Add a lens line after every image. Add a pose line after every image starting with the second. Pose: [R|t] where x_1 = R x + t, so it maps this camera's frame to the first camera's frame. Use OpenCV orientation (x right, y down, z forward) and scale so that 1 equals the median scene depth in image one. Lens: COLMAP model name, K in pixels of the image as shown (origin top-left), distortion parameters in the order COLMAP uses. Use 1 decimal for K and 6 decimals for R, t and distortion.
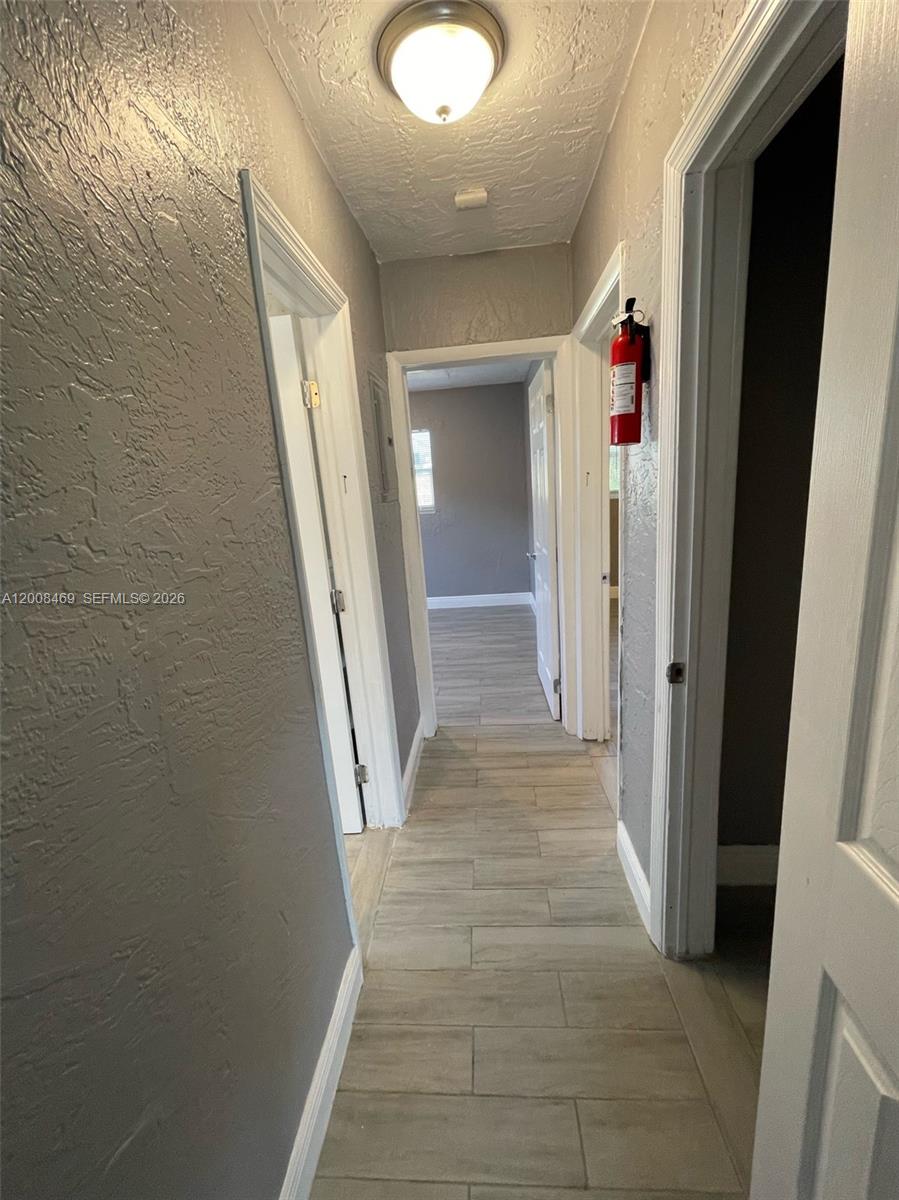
lens RADIAL K [[482.7, 0, 452.5], [0, 482.7, 594.5], [0, 0, 1]] dist [0.001203, 0.000036]
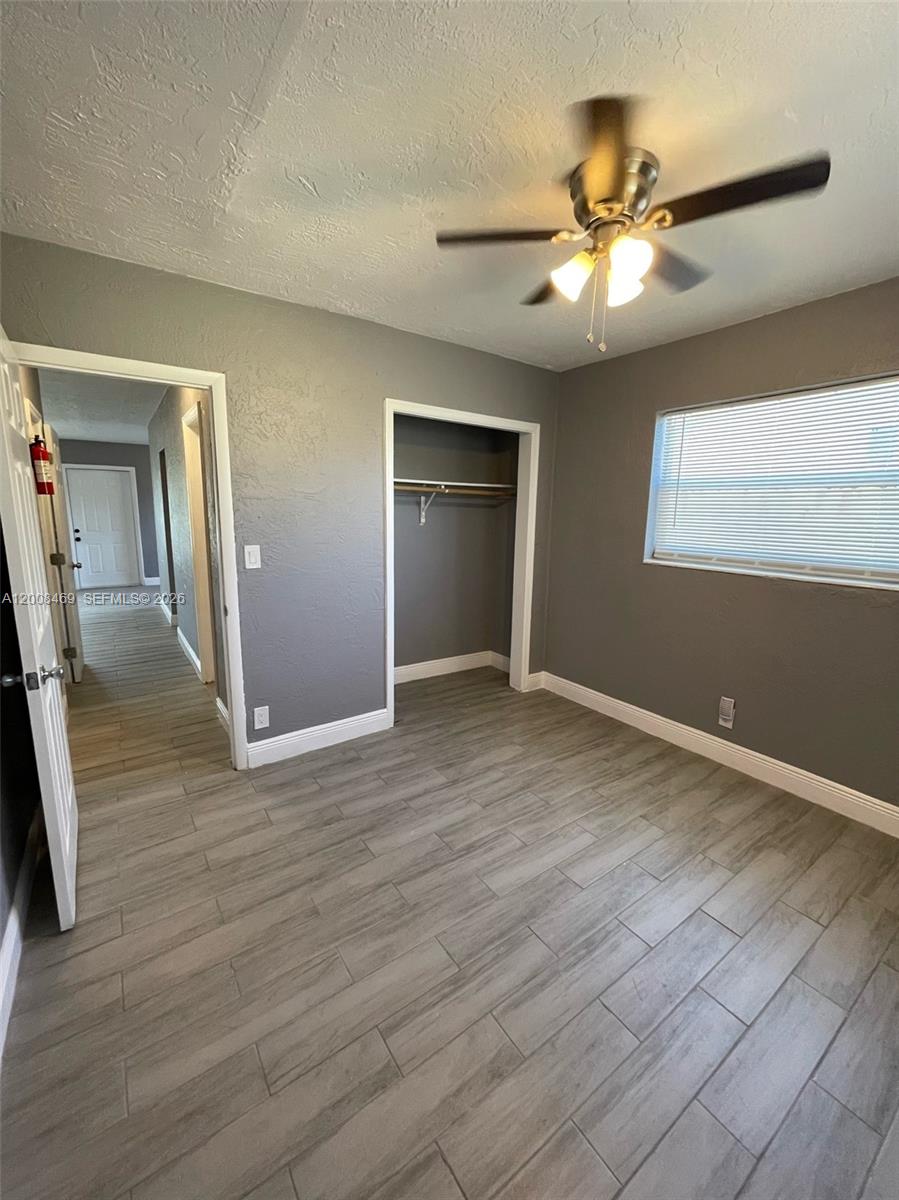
lens RADIAL K [[482.7, 0, 449.1], [0, 482.7, 597.8], [0, 0, 1]] dist [0.001203, 0.000036]
pose [[-0.774515, 0.170036, -0.609273, 0.129926], [-0.105465, 0.914999, 0.389427, -0.354441], [0.623701, 0.365874, -0.690748, 1.447571]]
